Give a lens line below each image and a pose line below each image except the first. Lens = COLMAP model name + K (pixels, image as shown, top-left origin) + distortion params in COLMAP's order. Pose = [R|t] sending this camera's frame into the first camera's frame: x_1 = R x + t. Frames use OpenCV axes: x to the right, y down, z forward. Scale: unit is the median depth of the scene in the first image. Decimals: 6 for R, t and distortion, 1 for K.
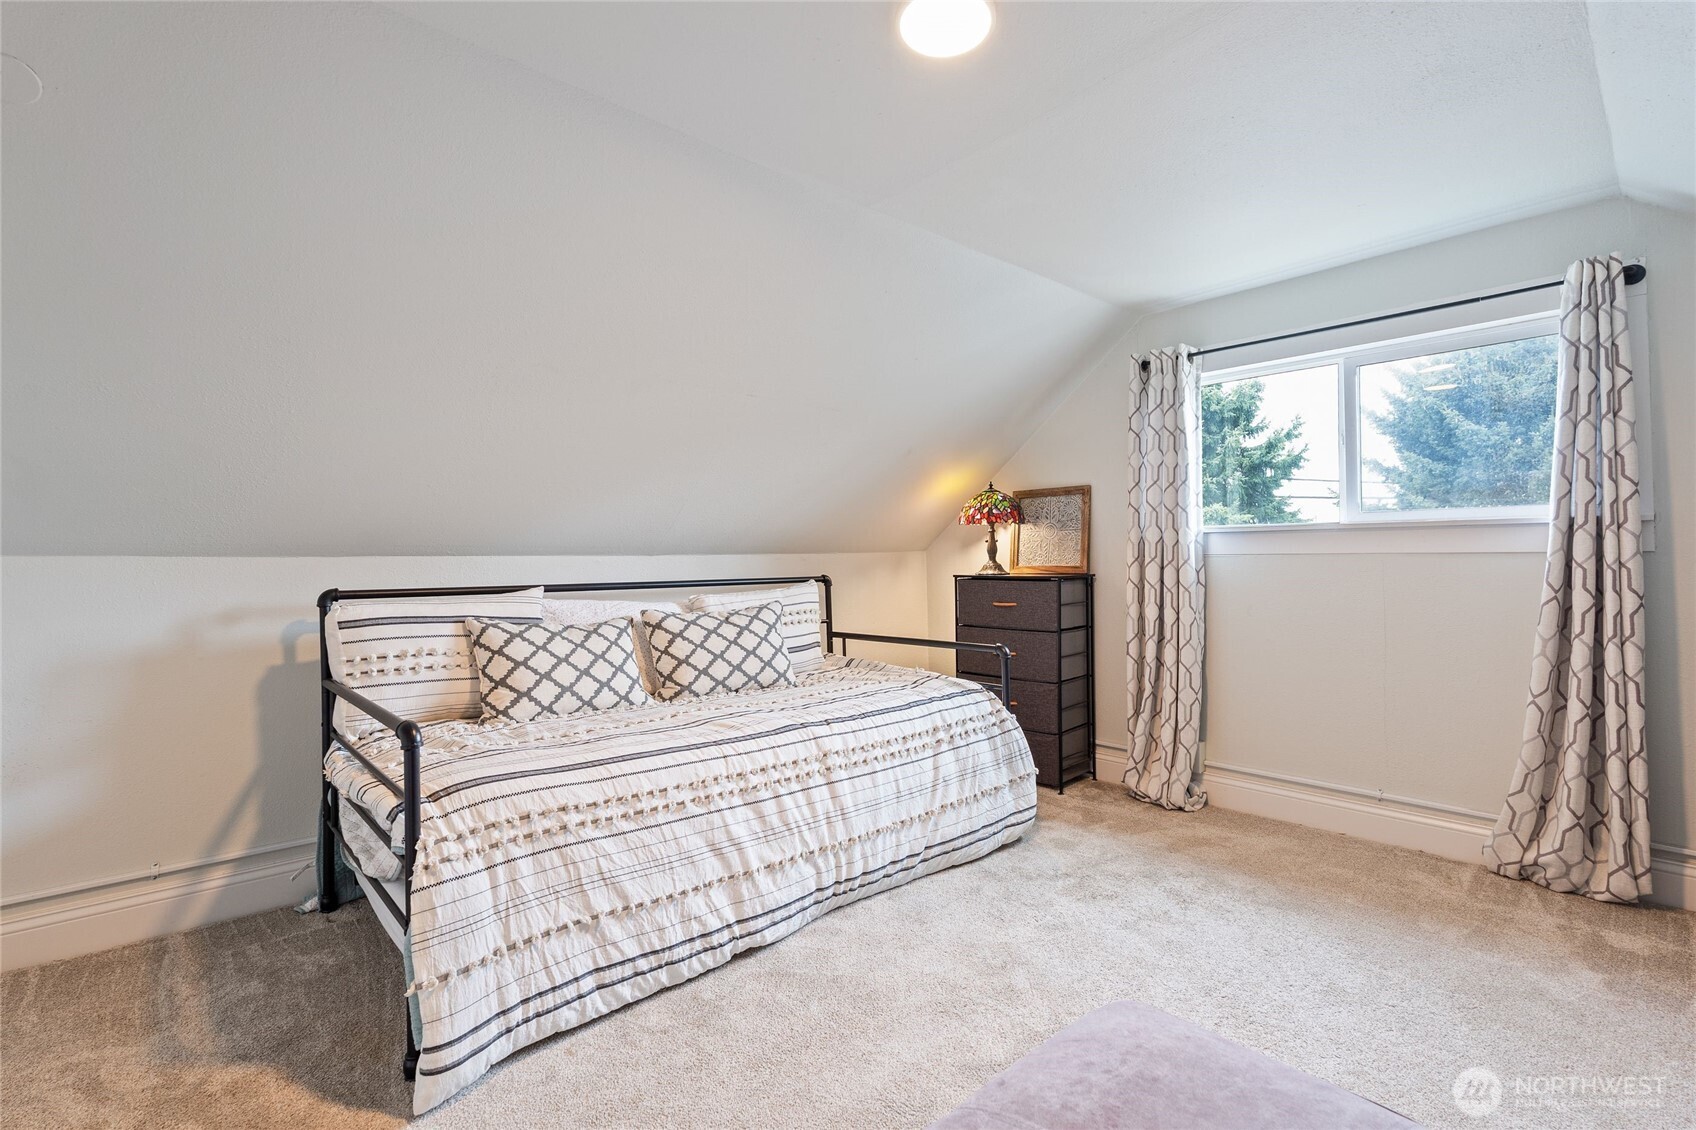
lens RADIAL K [[763.0, 0, 854.1], [0, 763.0, 560.3], [0, 0, 1]] dist [-0.000473, 0.000300]
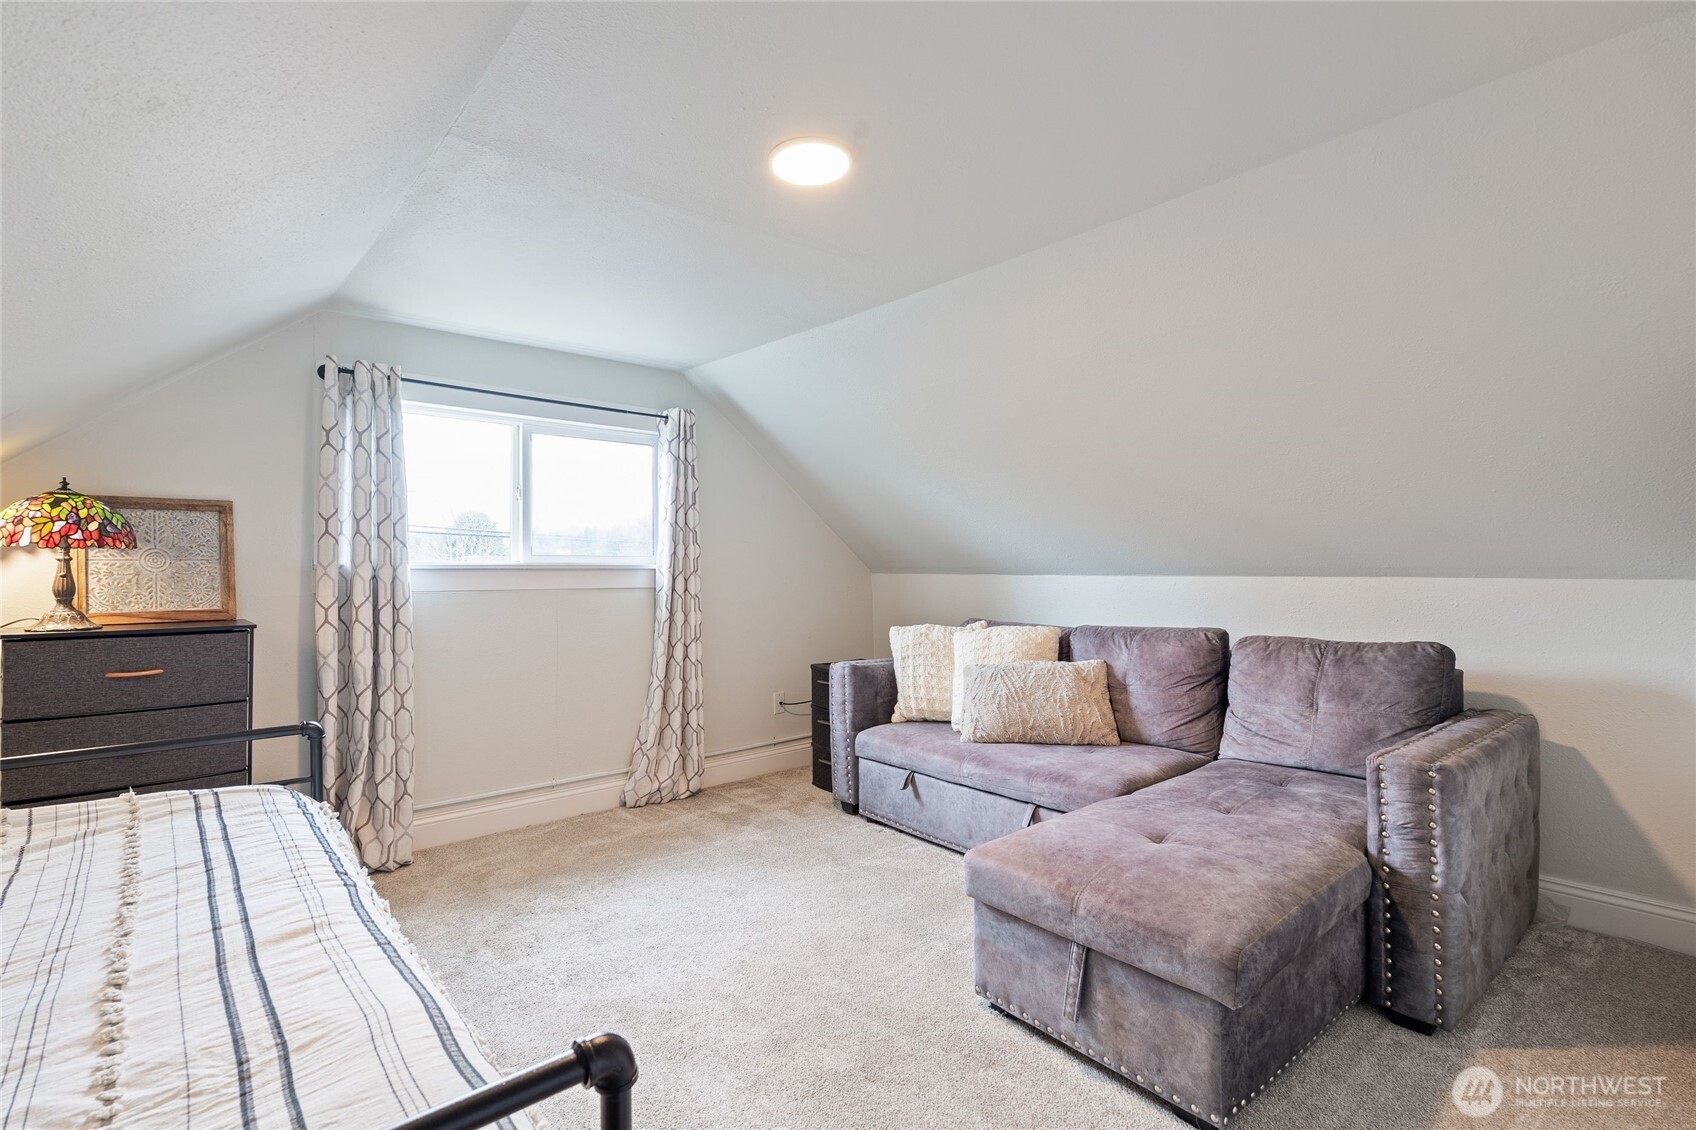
lens RADIAL K [[794.4, 0, 849.7], [0, 794.4, 595.3], [0, 0, 1]] dist [-0.000322, 0.000070]
pose [[0.029739, -0.027824, 0.999170, -0.513640], [0.002372, 0.999612, 0.027766, -0.029674], [-0.999555, 0.001544, 0.029793, 0.417897]]
